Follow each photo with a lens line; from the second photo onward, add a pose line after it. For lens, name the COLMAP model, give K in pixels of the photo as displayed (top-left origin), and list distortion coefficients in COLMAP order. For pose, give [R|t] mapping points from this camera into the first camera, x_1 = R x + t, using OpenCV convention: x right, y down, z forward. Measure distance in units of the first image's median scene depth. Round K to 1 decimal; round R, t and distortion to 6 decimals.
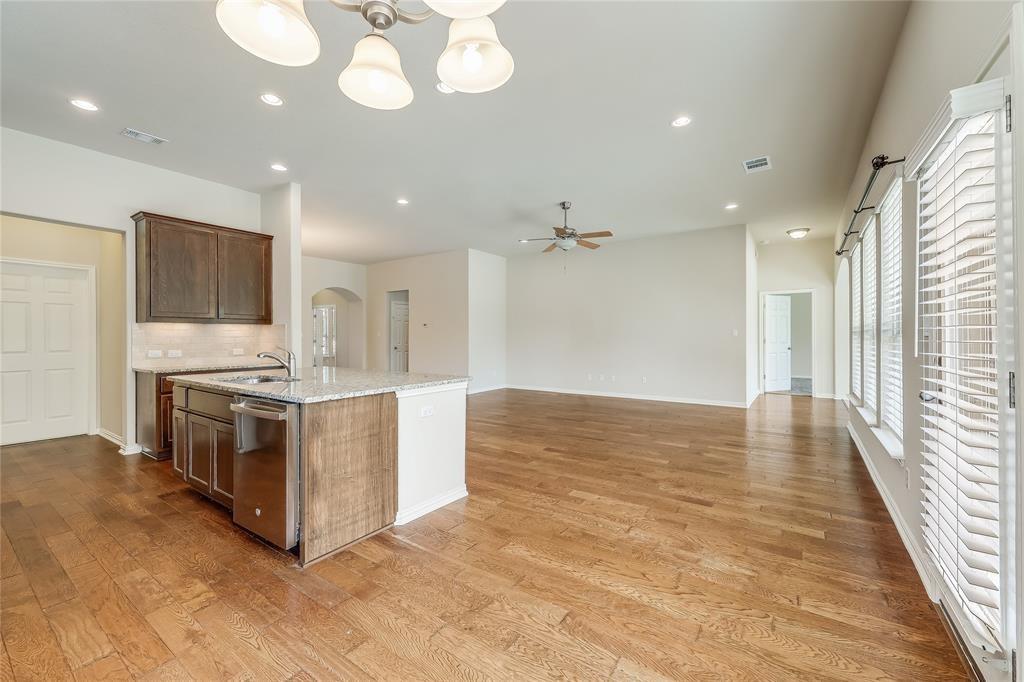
lens RADIAL K [[412.2, 0, 509.1], [0, 412.2, 337.0], [0, 0, 1]] dist [-0.002220, -0.000903]
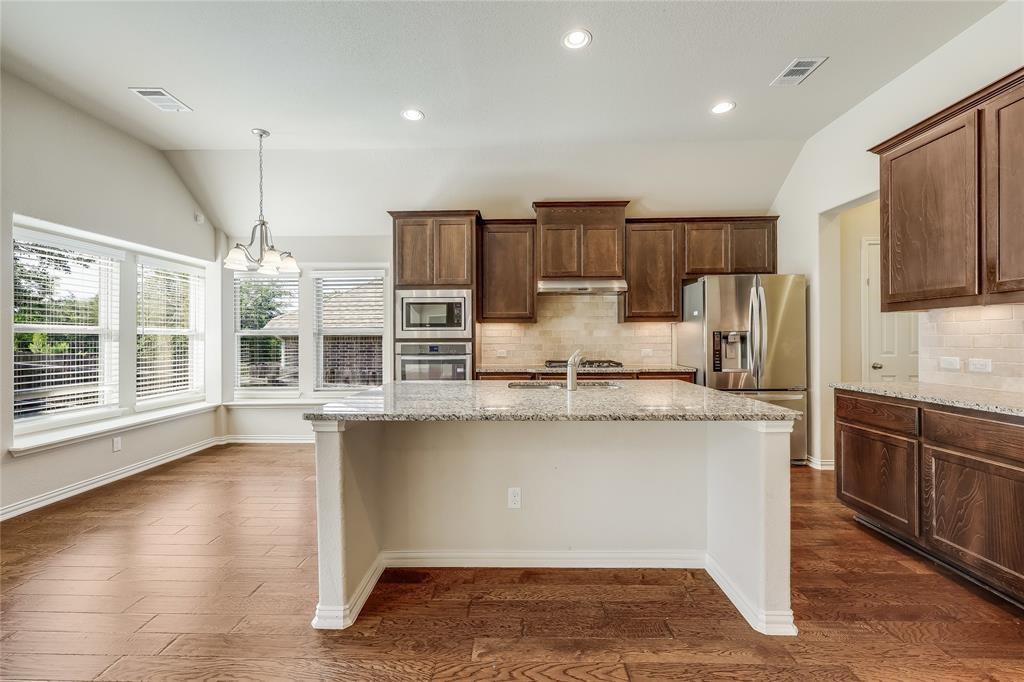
lens RADIAL K [[413.7, 0, 504.3], [0, 413.7, 336.8], [0, 0, 1]] dist [0.000820, -0.000438]
pose [[-0.831844, 0.007608, -0.554958, -0.007124], [0.008281, 0.999965, 0.001295, -0.001436], [0.554948, -0.003519, -0.831877, 0.977434]]
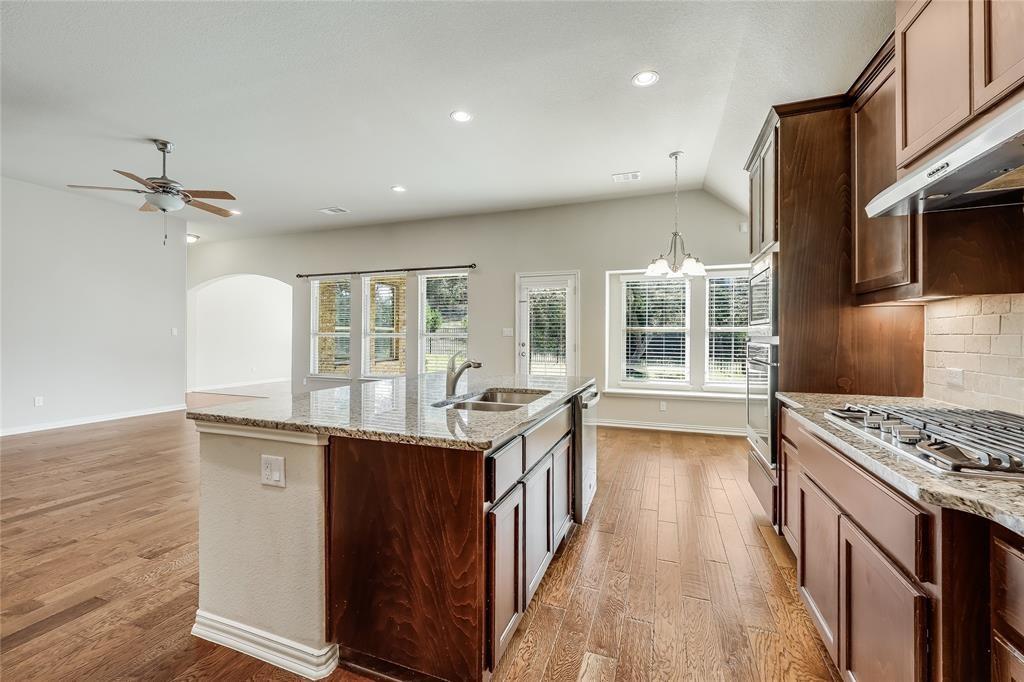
lens RADIAL K [[413.7, 0, 507.6], [0, 413.7, 338.6], [0, 0, 1]] dist [0.000820, -0.000438]
pose [[-0.257901, -0.003083, 0.966166, -0.754548], [-0.001128, 0.999995, 0.002890, 0.002717], [-0.966171, -0.000345, -0.257903, 0.679163]]
